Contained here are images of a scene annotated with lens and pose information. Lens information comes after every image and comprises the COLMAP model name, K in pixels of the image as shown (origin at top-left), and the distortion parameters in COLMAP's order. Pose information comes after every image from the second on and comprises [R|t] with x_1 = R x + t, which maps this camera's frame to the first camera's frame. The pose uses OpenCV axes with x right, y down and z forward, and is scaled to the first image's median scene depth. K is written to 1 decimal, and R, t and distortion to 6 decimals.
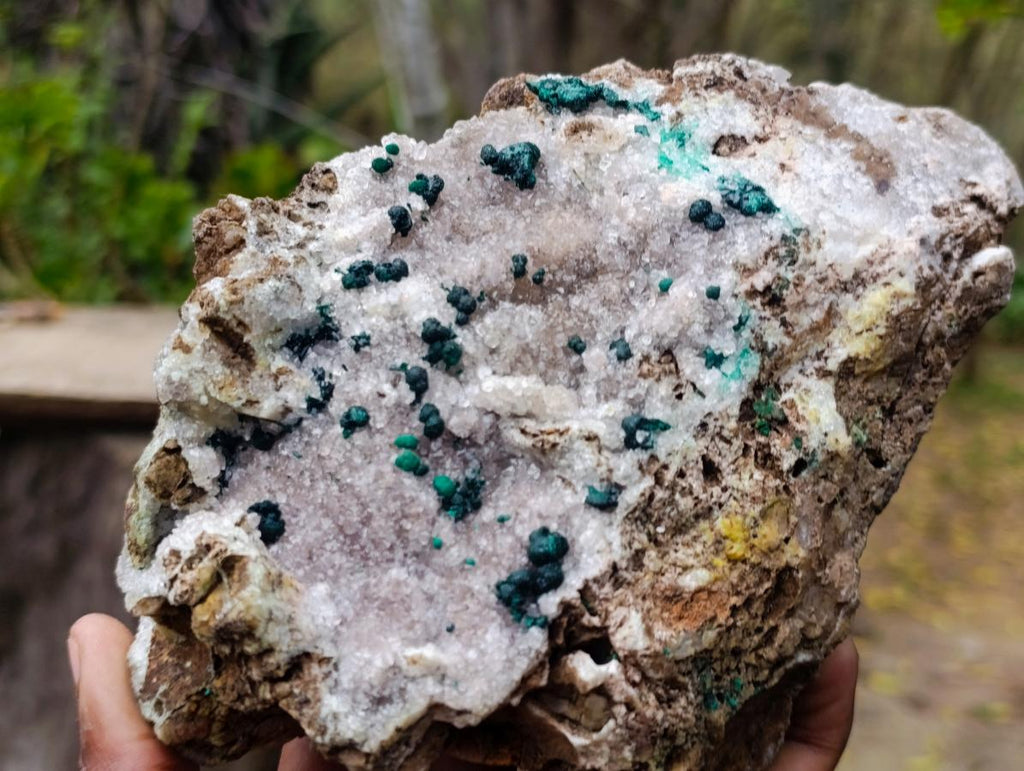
lens RADIAL K [[1491.2, 0, 512.5], [0, 1491.2, 373.5], [0, 0, 1]] dist [0.350294, -2.265485]
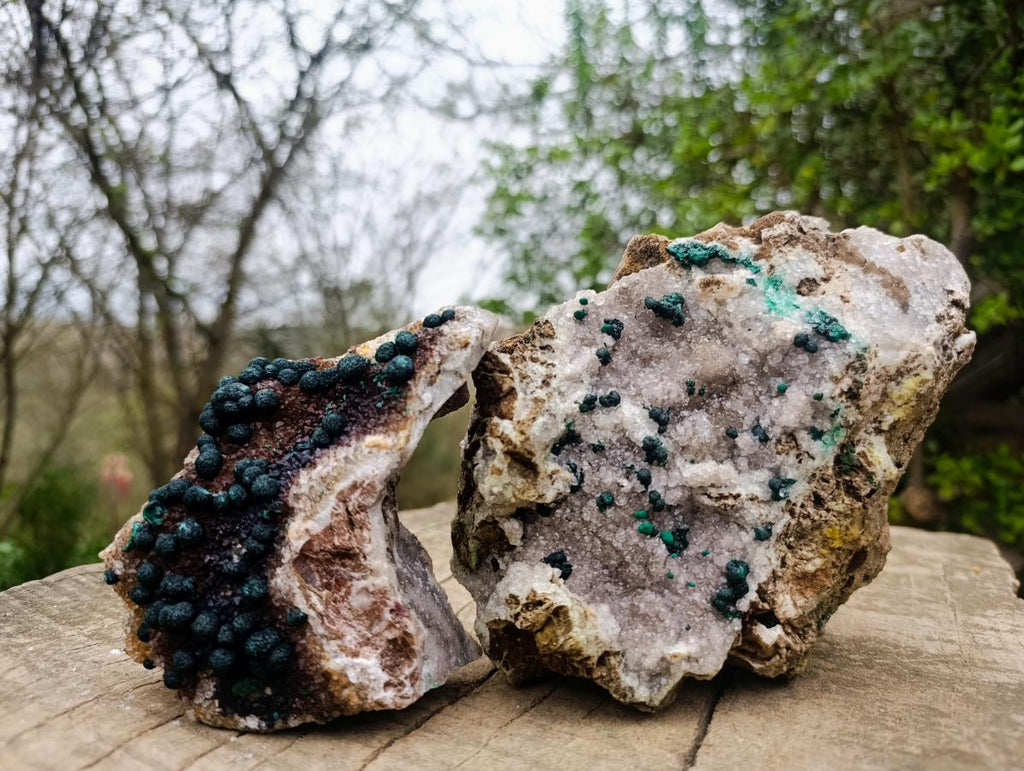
lens RADIAL K [[748.1, 0, 498.4], [0, 748.1, 380.2], [0, 0, 1]] dist [0.027319, -0.109402]
pose [[0.991734, -0.124719, 0.030132, -0.226172], [0.112783, 0.959338, 0.258746, -0.315105], [-0.061177, -0.253209, 0.965475, 0.251068]]
